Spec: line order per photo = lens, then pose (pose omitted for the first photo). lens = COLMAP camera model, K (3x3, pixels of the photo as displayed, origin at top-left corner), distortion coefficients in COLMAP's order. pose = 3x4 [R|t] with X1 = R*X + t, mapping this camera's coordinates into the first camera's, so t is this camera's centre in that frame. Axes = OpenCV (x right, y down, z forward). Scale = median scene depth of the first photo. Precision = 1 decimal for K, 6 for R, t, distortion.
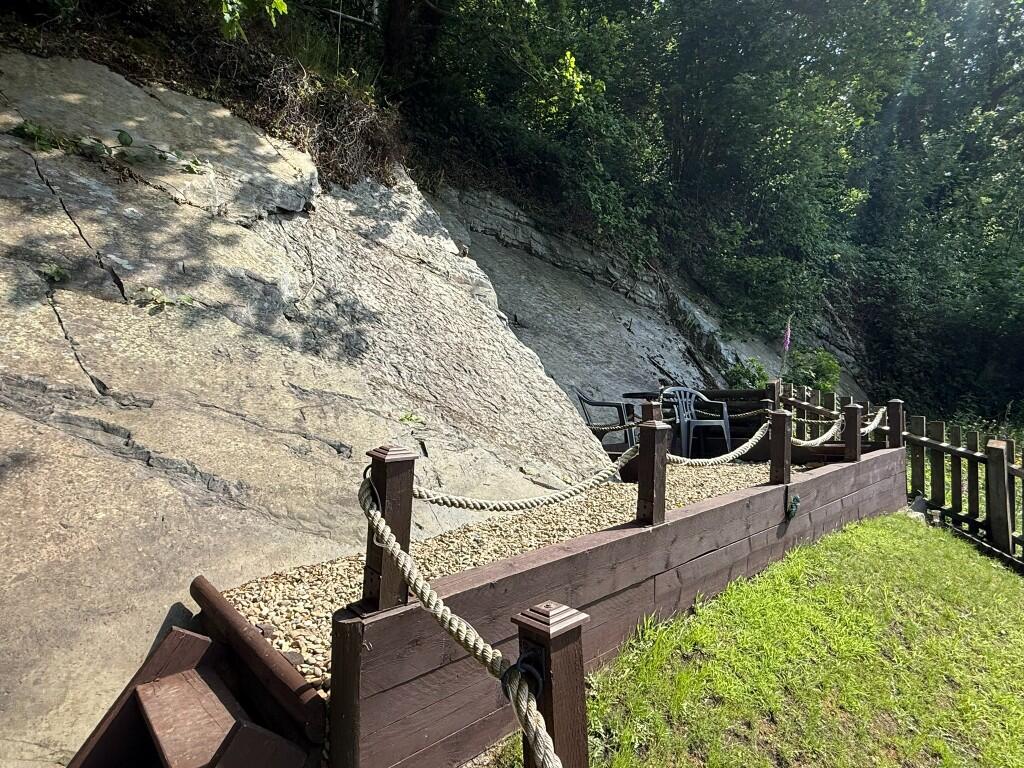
lens RADIAL K [[550.7, 0, 512.2], [0, 550.7, 384.5], [0, 0, 1]] dist [-0.002853, 0.000371]
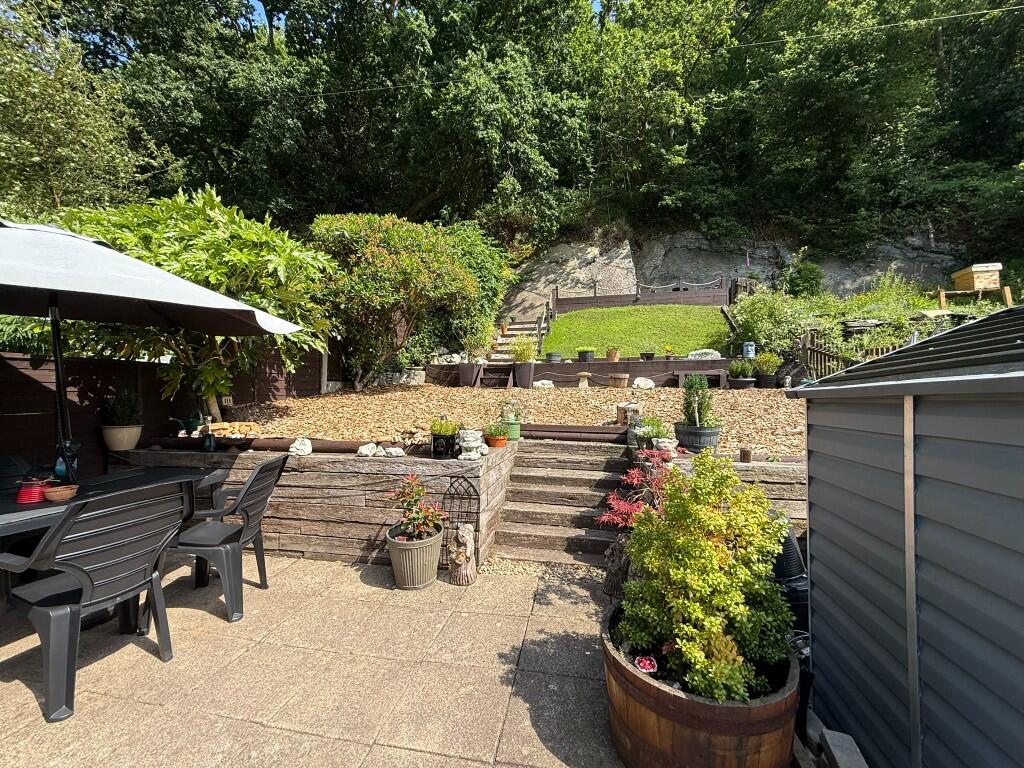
lens RADIAL K [[407.8, 0, 509.5], [0, 407.8, 383.6], [0, 0, 1]] dist [-0.000391, 0.000202]
pose [[0.563135, 0.006390, -0.826340, 1.966812], [0.008194, 0.999878, 0.013316, 0.631088], [0.826324, -0.014269, 0.563014, -1.474852]]
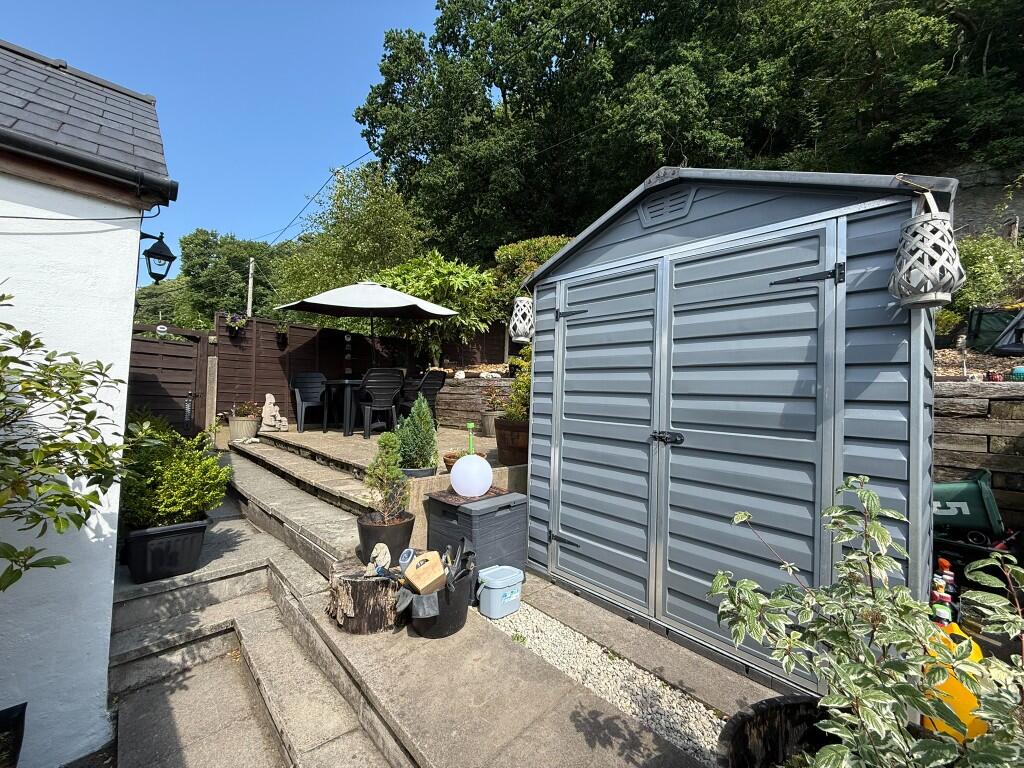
lens RADIAL K [[407.8, 0, 510.6], [0, 407.8, 385.4], [0, 0, 1]] dist [-0.000391, 0.000202]
pose [[0.019571, 0.016037, -0.999680, 2.550188], [0.007302, 0.999842, 0.016183, 0.756479], [0.999782, -0.007616, 0.019450, -1.240163]]
